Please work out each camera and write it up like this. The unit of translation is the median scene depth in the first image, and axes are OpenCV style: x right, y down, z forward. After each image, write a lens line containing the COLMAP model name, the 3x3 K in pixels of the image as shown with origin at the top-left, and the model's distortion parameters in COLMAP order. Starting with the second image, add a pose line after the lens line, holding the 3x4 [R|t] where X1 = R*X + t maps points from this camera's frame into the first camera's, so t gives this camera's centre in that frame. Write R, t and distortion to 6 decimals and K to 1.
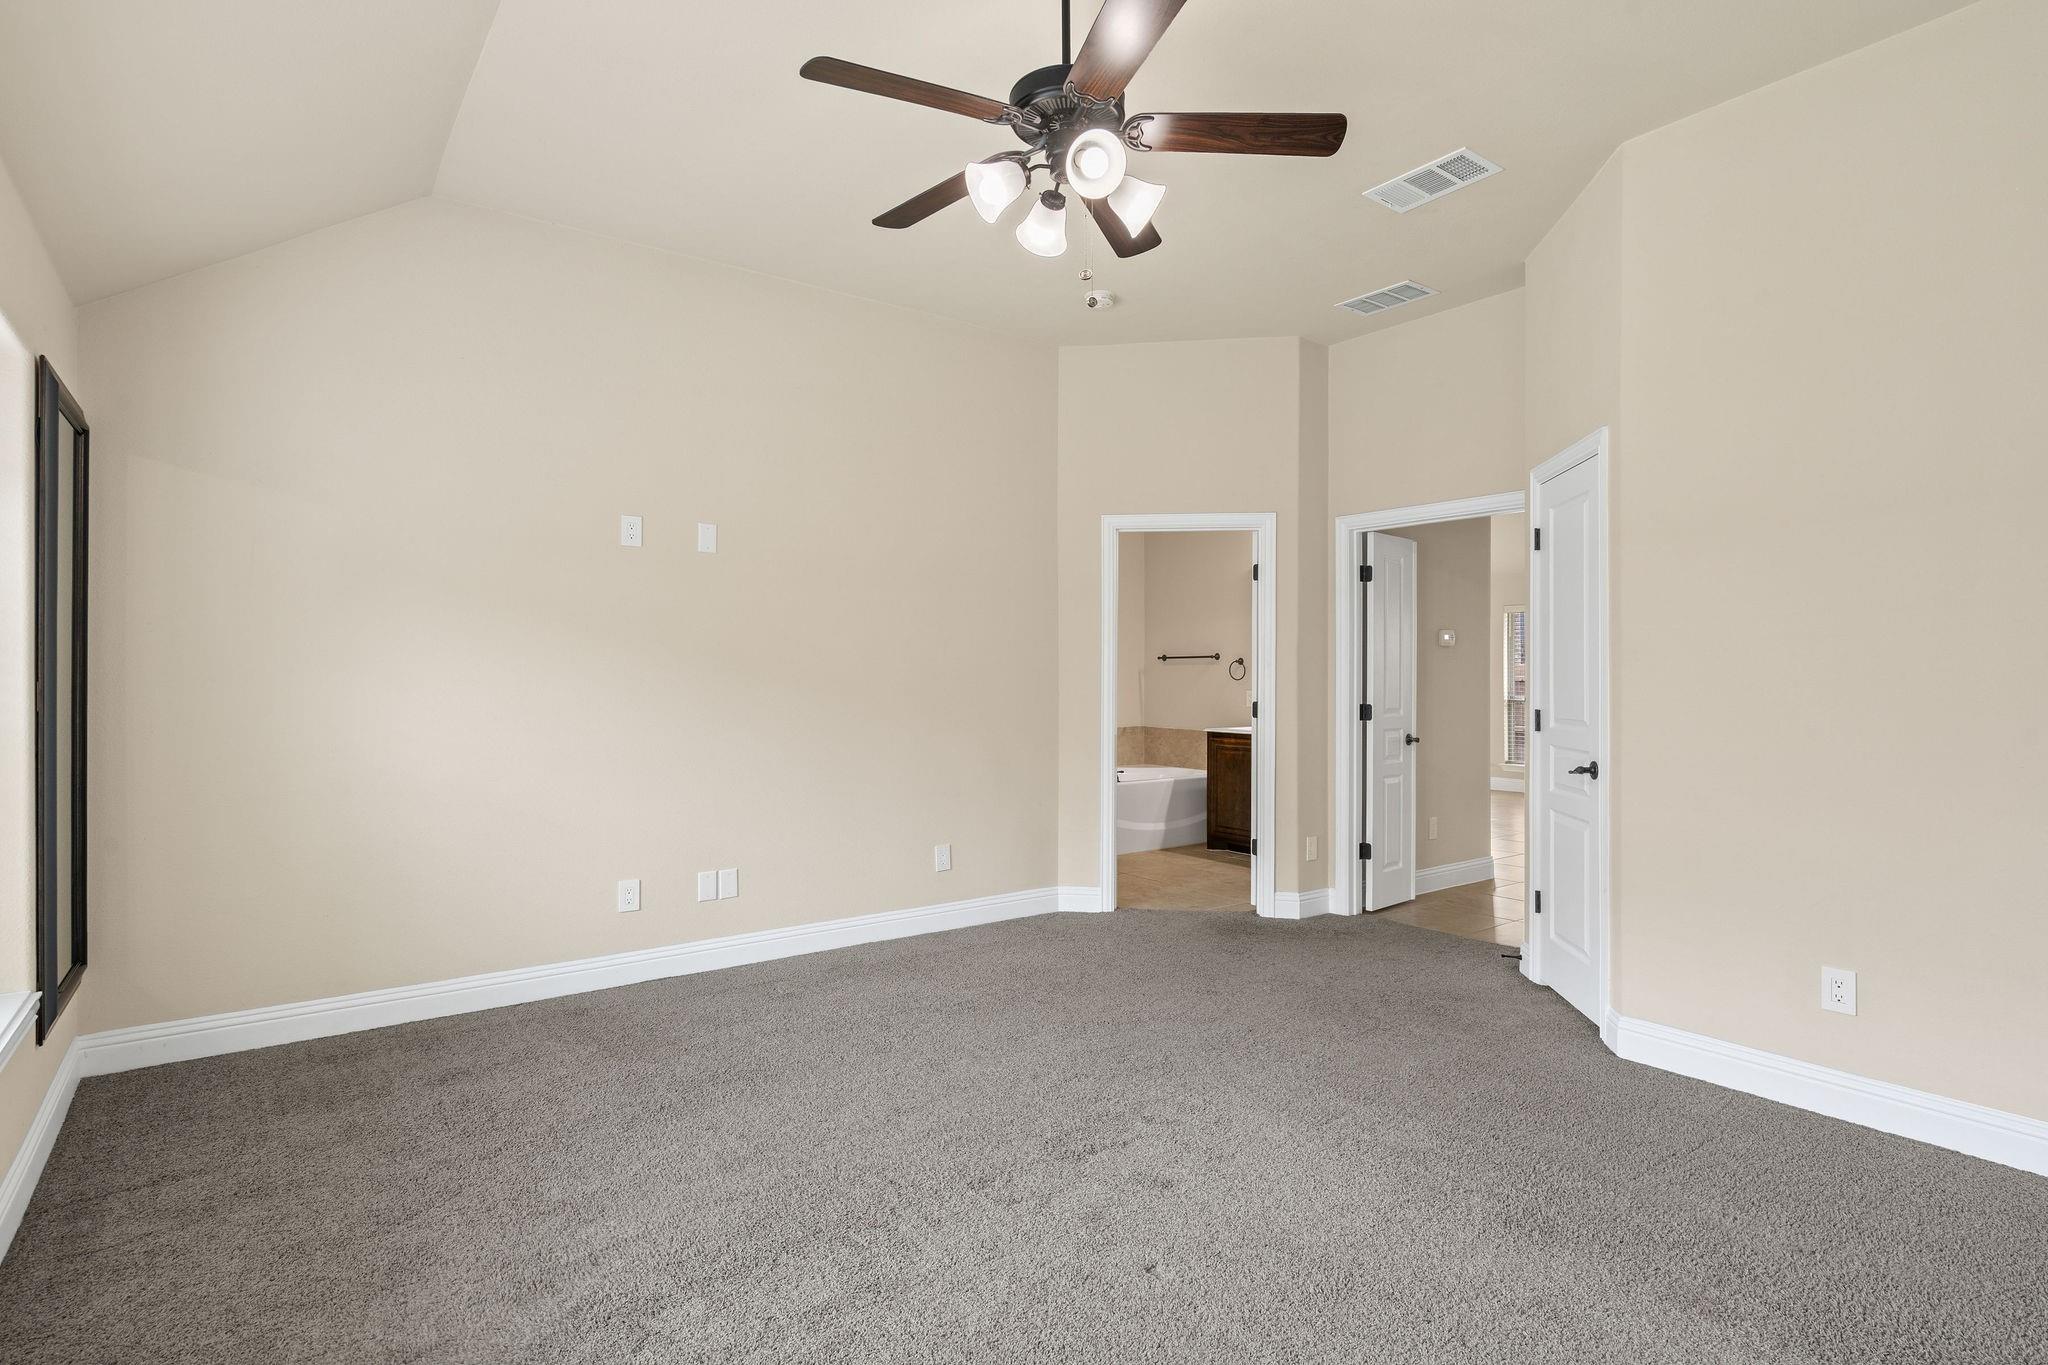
lens RADIAL K [[1028.7, 0, 1024.0], [0, 1028.7, 682.5], [0, 0, 1]] dist [-0.000070, -0.000005]
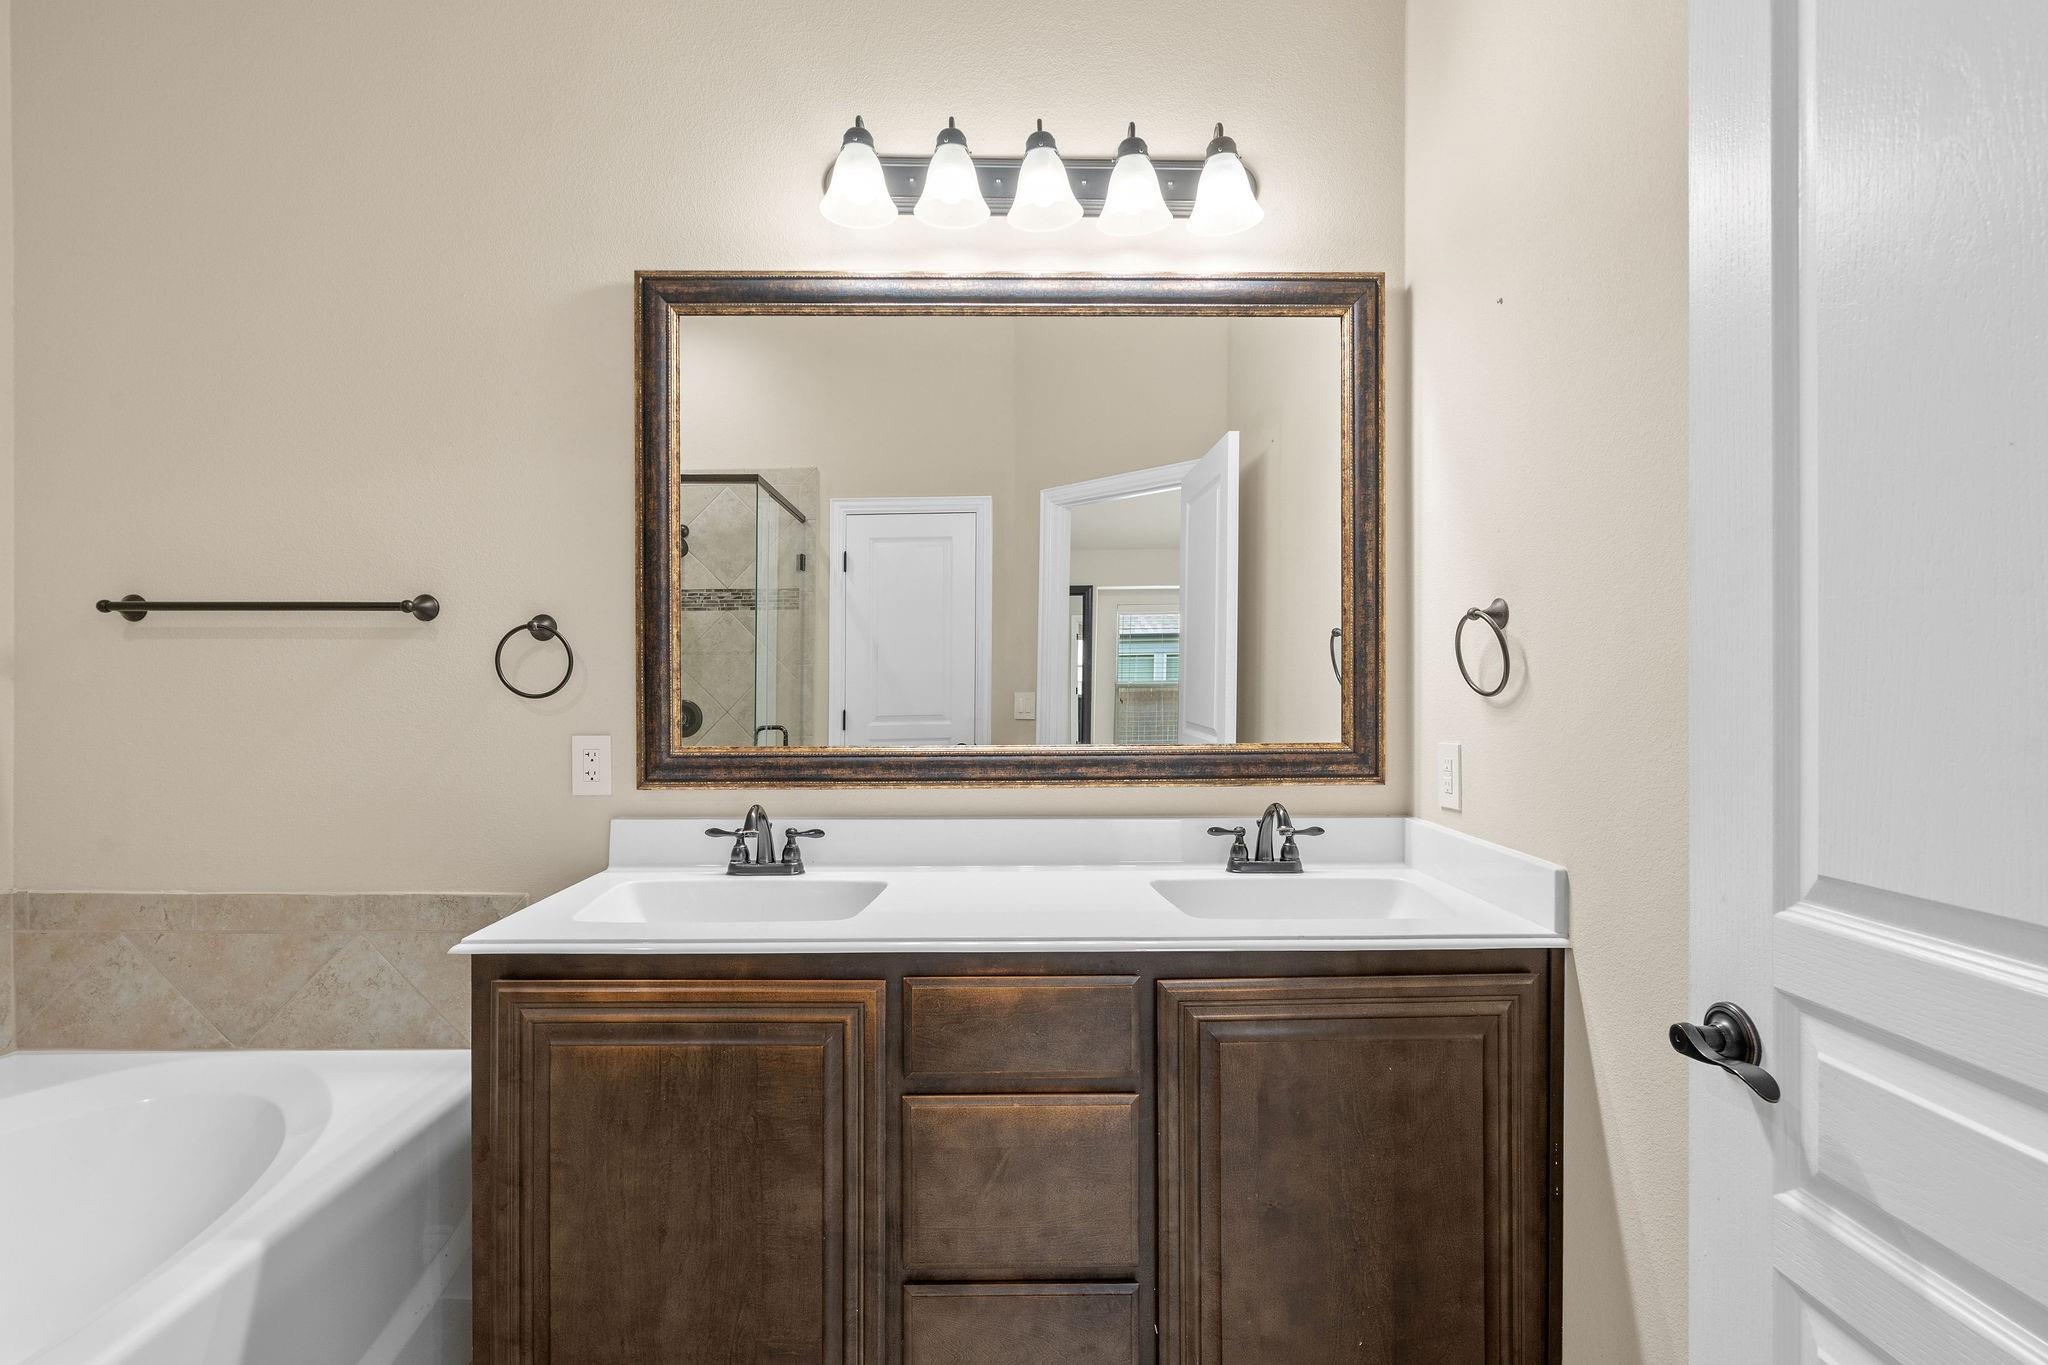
lens RADIAL K [[938.6, 0, 1024.0], [0, 938.6, 682.5], [0, 0, 1]] dist [0.000889, 0.000244]
pose [[0.586583, -0.005553, 0.809870, 0.080476], [0.008157, 0.999966, 0.000948, -0.005144], [-0.809848, 0.006050, 0.586608, 0.704492]]
